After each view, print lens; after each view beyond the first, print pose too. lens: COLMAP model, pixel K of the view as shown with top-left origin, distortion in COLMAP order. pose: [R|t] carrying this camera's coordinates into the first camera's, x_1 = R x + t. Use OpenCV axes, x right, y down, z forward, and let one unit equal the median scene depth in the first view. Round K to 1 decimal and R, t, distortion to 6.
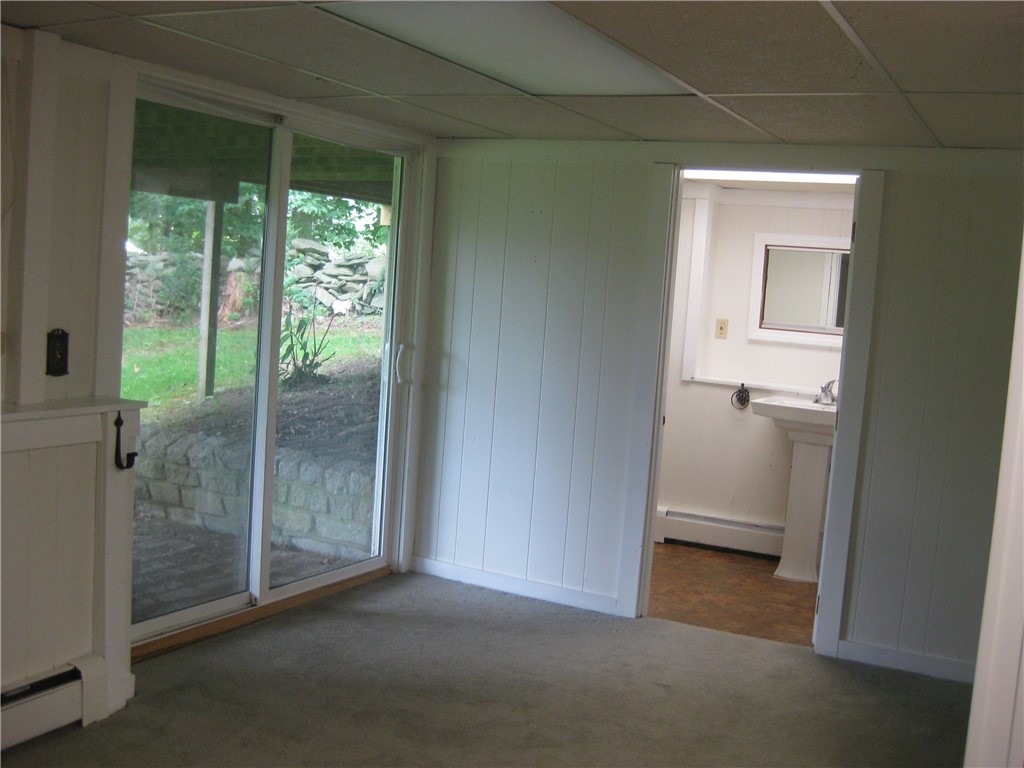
lens RADIAL K [[1141.8, 0, 512.0], [0, 1141.8, 384.0], [0, 0, 1]] dist [-0.003995, -0.010830]
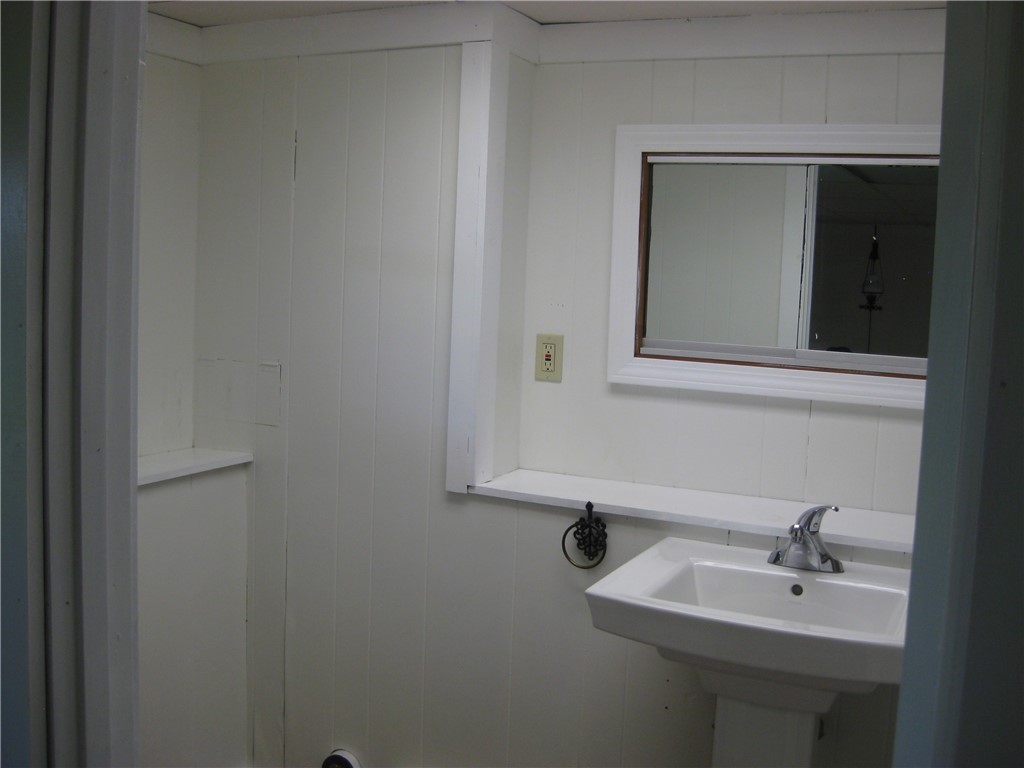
lens RADIAL K [[1141.8, 0, 512.0], [0, 1141.8, 384.0], [0, 0, 1]] dist [-0.003995, -0.010830]
pose [[0.998995, -0.030393, 0.032948, 0.159271], [0.030411, 0.999537, -0.000052, -0.040339], [-0.032931, 0.001054, 0.999457, 0.592804]]
